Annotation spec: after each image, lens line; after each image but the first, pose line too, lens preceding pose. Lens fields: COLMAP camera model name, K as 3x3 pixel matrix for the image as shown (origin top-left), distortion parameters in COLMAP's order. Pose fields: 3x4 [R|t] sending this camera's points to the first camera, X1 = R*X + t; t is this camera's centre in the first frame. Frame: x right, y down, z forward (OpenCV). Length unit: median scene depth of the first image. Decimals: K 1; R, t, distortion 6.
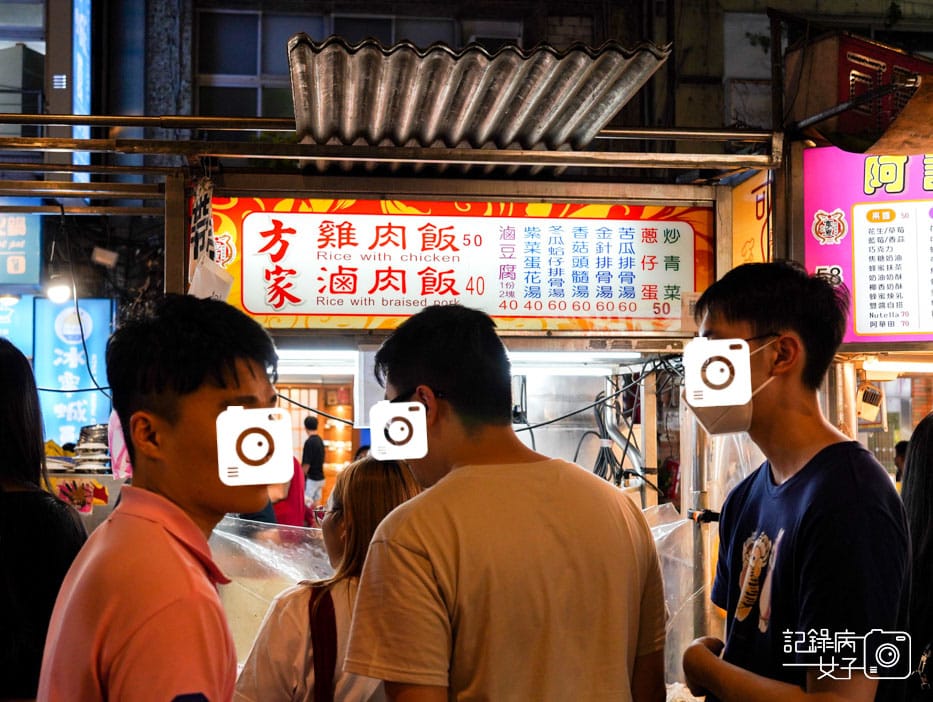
lens RADIAL K [[966.1, 0, 466.5], [0, 966.1, 351.0], [0, 0, 1]] dist [0.002393, -0.000210]
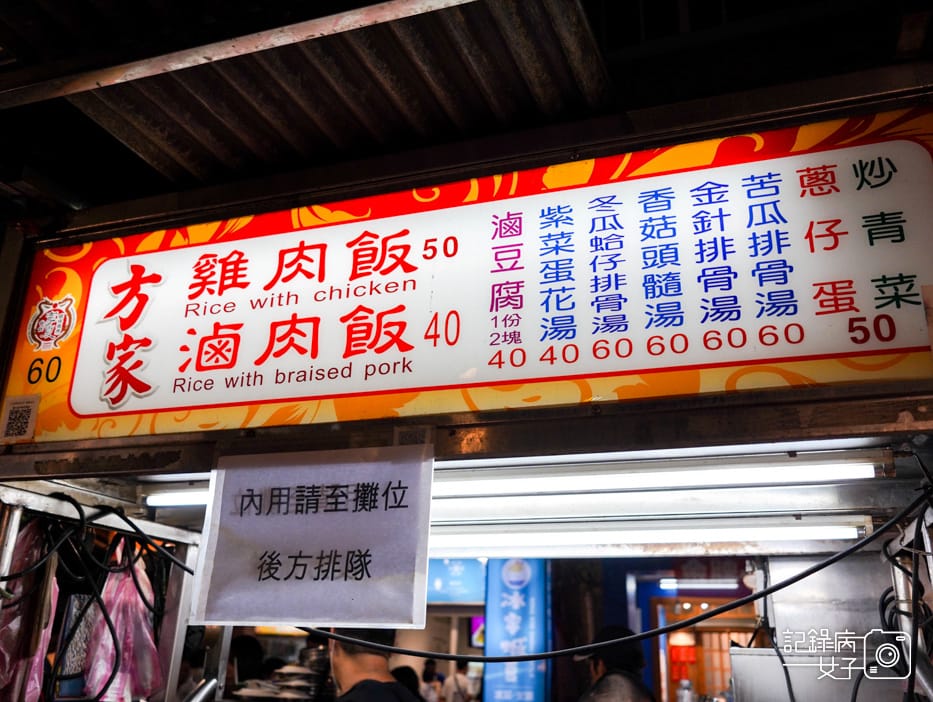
lens RADIAL K [[806.3, 0, 471.2], [0, 806.3, 347.5], [0, 0, 1]] dist [-0.018653, 0.023607]
pose [[0.901278, -0.134102, -0.411964, 0.195192], [0.007150, 0.955363, -0.295347, 0.065678], [0.433181, 0.263245, 0.862007, 0.656330]]
